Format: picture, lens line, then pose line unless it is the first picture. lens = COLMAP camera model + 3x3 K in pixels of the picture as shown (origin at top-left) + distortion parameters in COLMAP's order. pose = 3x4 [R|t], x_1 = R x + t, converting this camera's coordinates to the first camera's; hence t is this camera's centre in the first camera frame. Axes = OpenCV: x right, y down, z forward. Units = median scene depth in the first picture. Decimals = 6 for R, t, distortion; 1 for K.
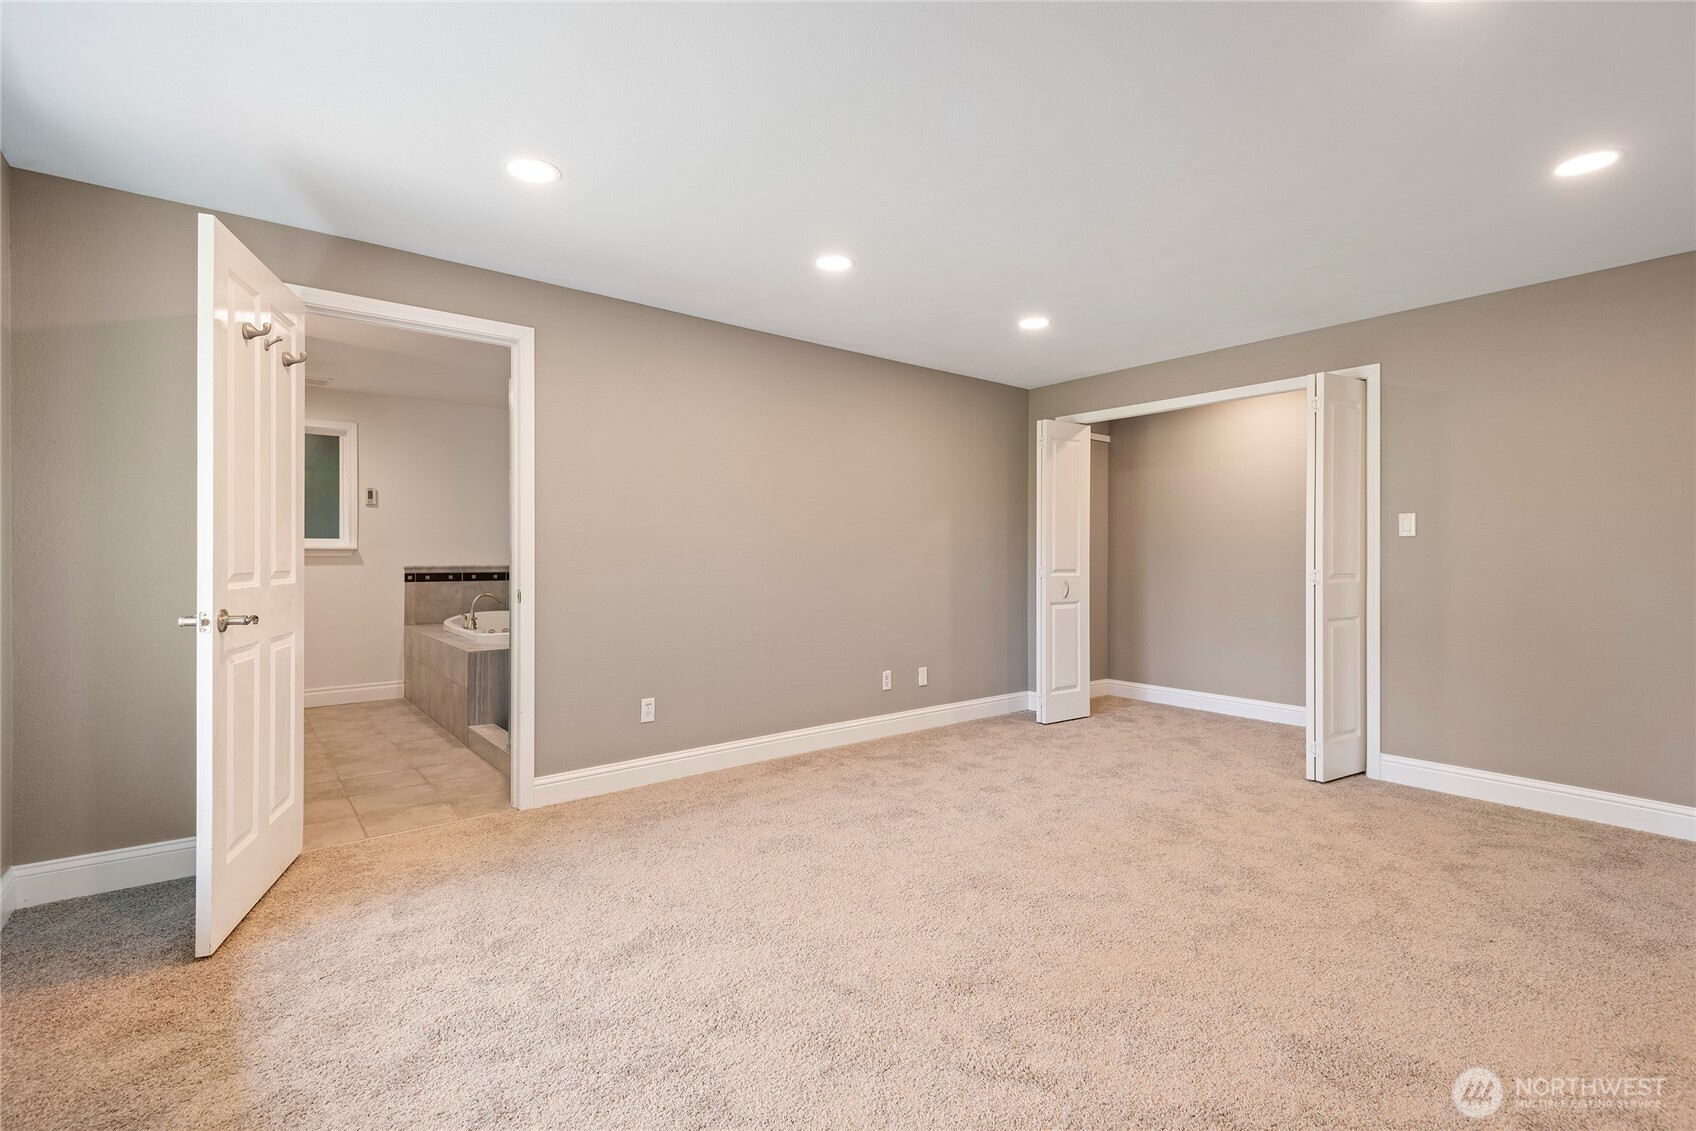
lens RADIAL K [[745.5, 0, 848.0], [0, 745.5, 565.5], [0, 0, 1]] dist [0.000566, 0.000056]
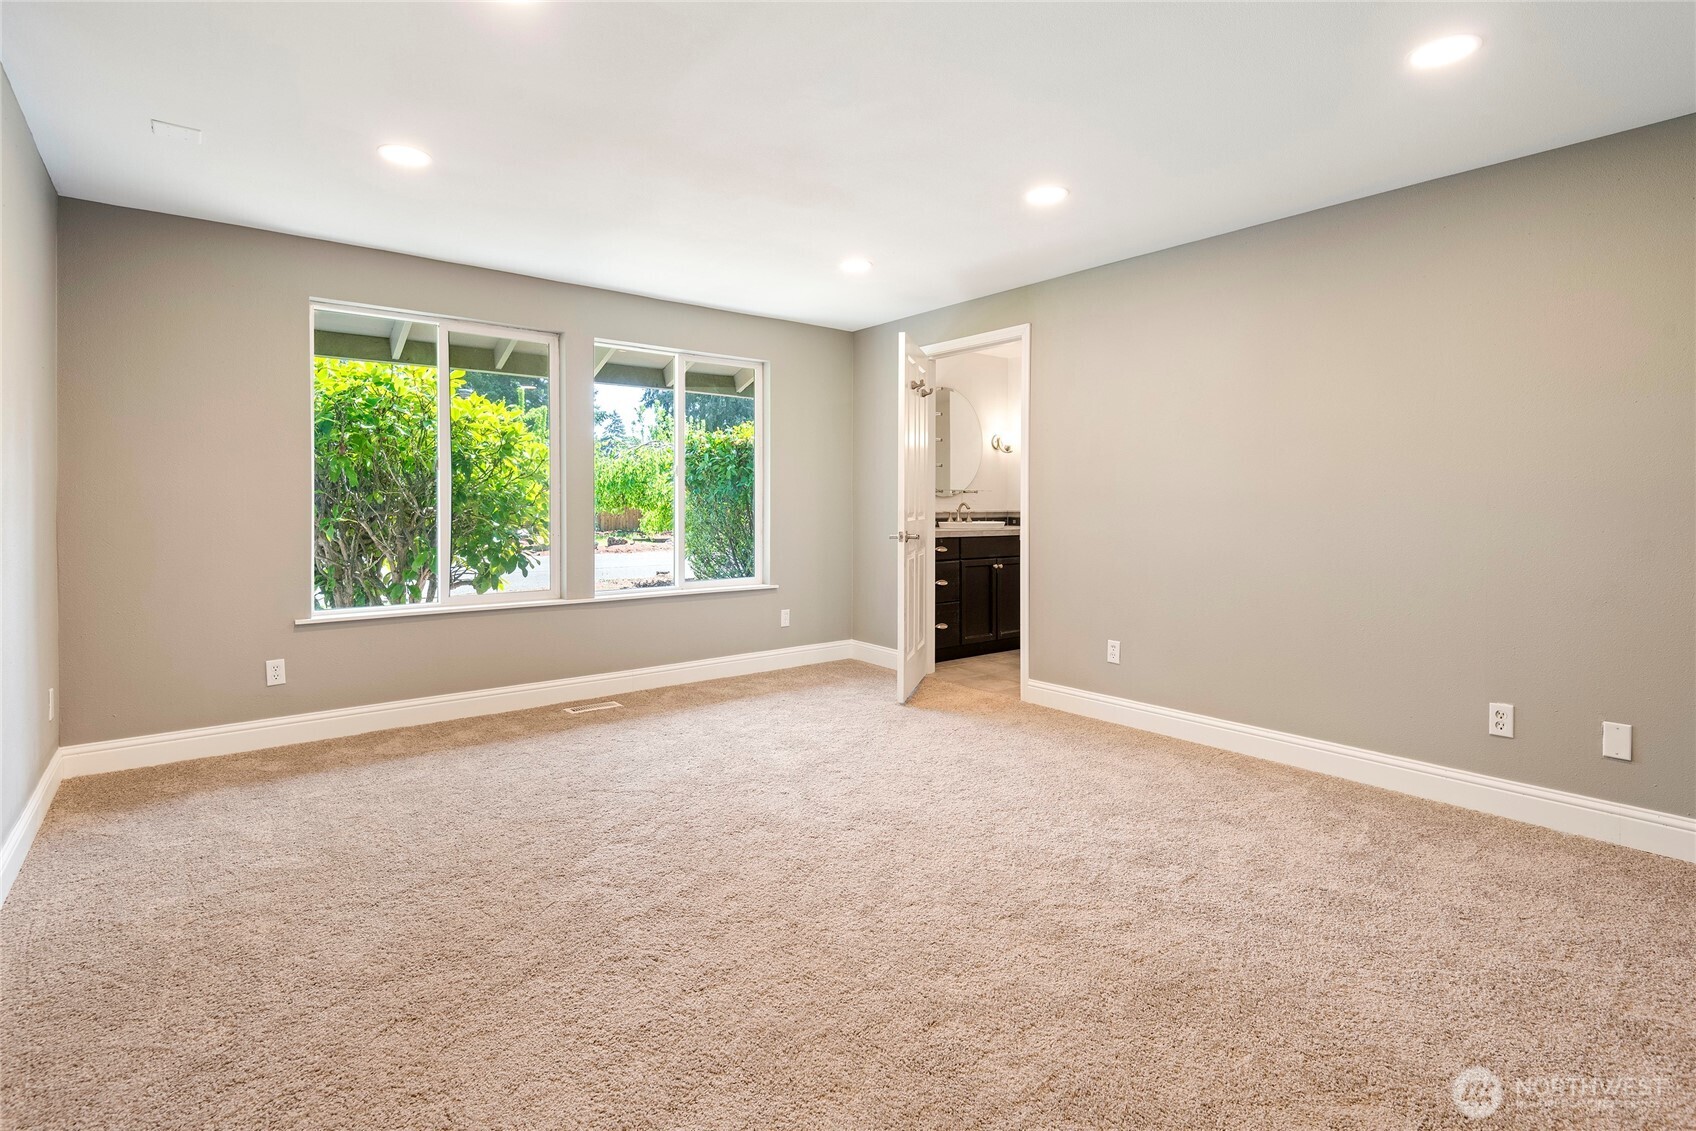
lens RADIAL K [[818.7, 0, 846.8], [0, 818.7, 505.2], [0, 0, 1]] dist [-0.001619, -0.000448]
pose [[-0.013076, 0.006610, -0.999893, 0.976613], [-0.004607, 0.999967, 0.006671, -0.020027], [0.999904, 0.004694, -0.013045, 0.702627]]
